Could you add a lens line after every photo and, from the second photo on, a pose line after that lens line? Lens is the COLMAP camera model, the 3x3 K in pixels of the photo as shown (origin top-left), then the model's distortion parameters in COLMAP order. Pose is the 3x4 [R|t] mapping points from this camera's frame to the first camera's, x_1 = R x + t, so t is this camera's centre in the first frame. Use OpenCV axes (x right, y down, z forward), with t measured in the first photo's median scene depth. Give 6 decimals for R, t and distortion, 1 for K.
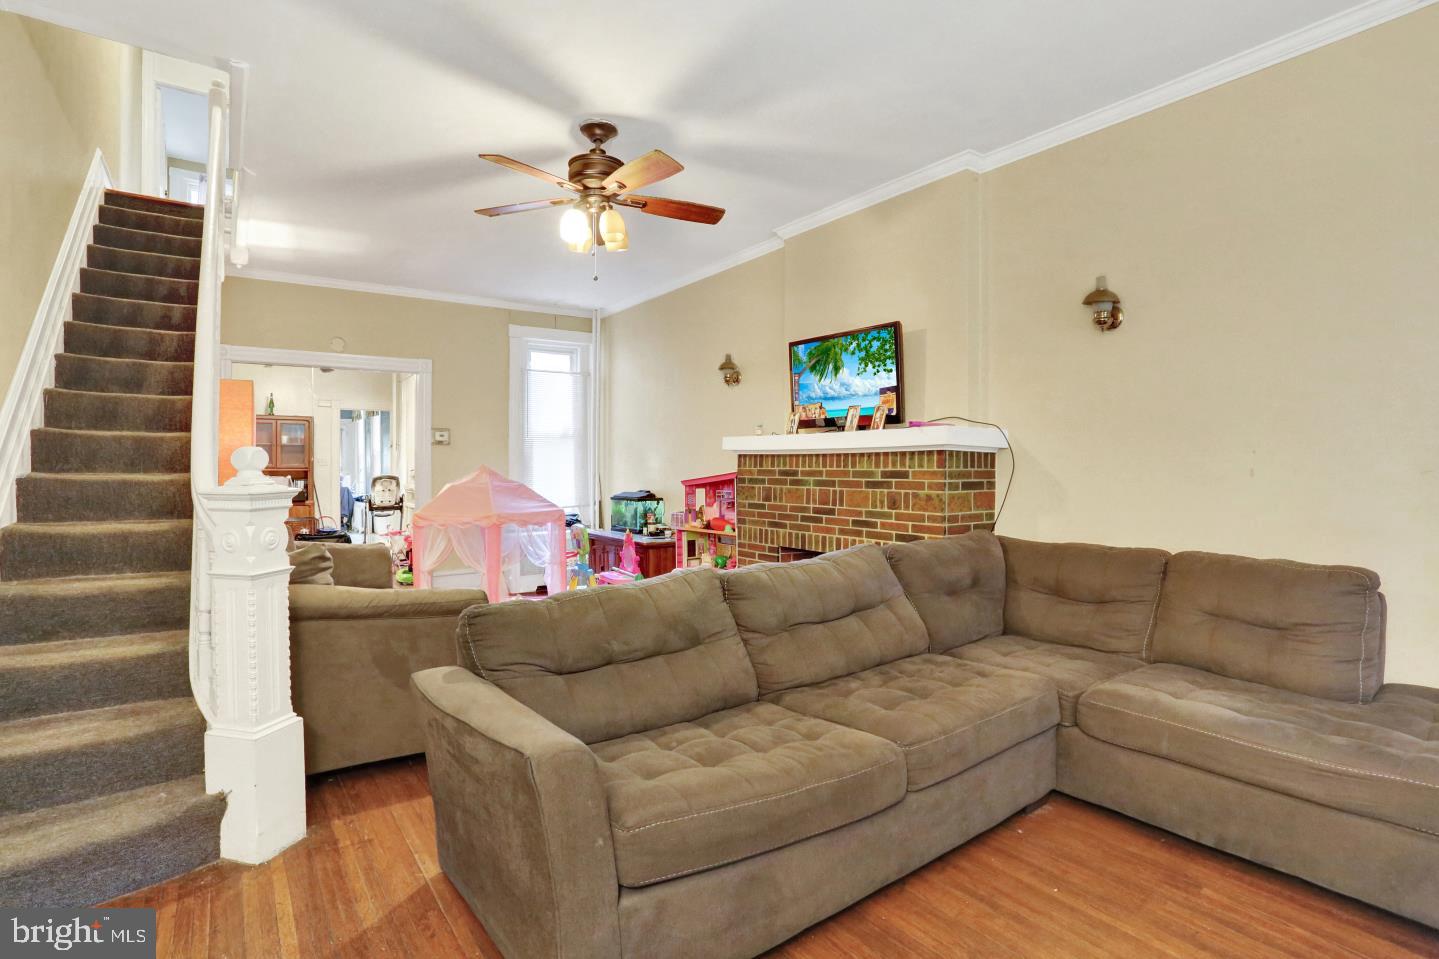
lens RADIAL K [[730.4, 0, 709.0], [0, 730.4, 471.7], [0, 0, 1]] dist [-0.069223, 0.033337]
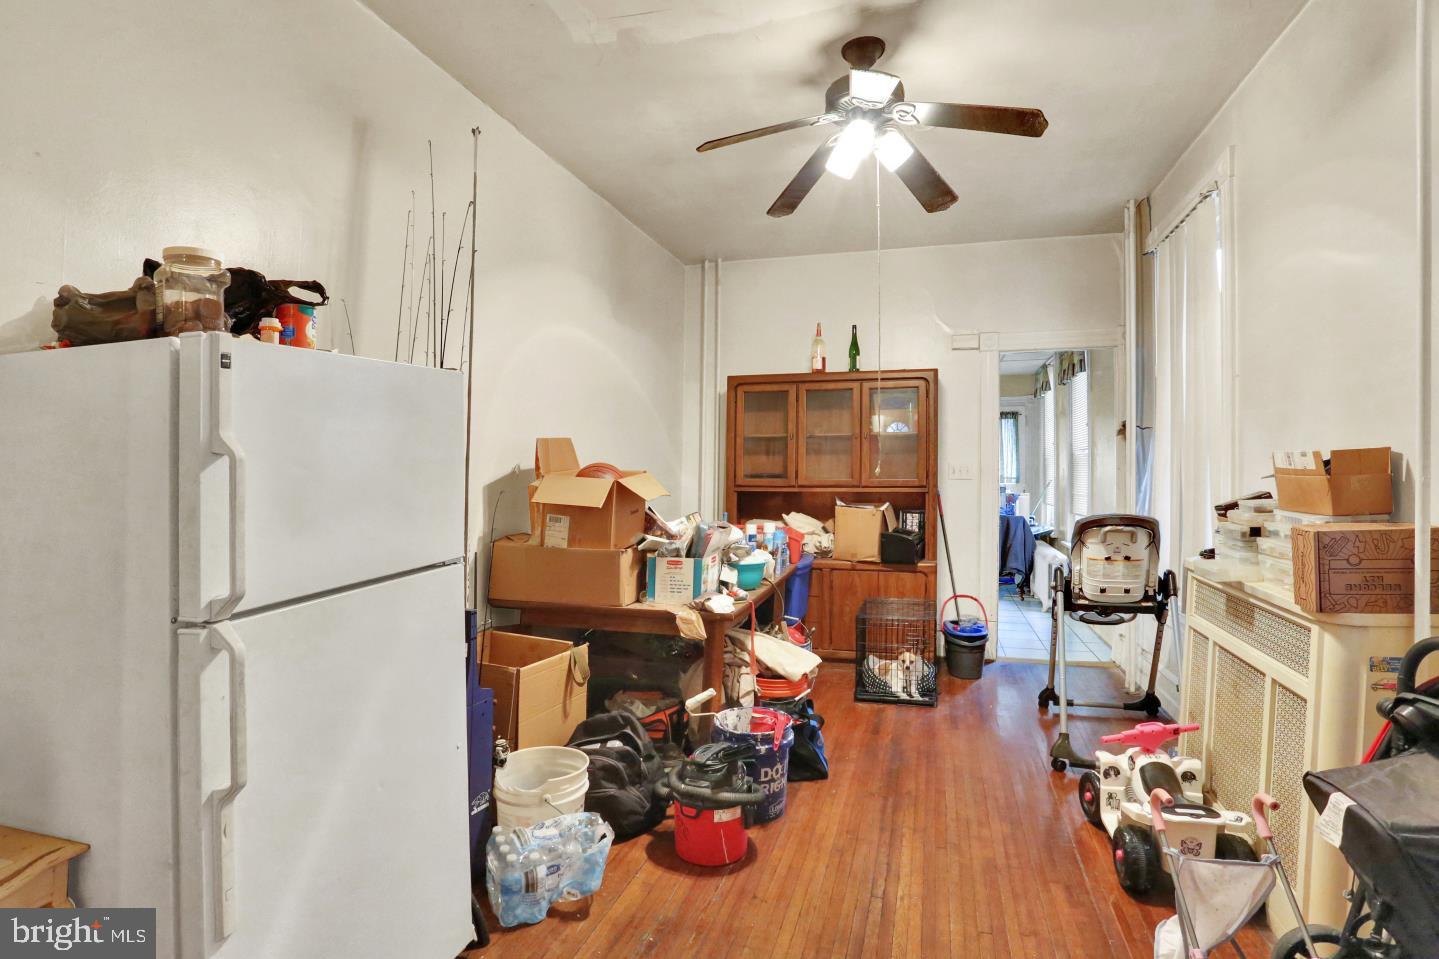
lens RADIAL K [[730.4, 0, 709.0], [0, 730.4, 471.7], [0, 0, 1]] dist [-0.069223, 0.033337]
pose [[0.623160, 0.002661, -0.782090, -0.290542], [-0.003068, 0.999995, 0.000958, -0.013247], [0.782088, 0.001802, 0.623165, 0.613156]]
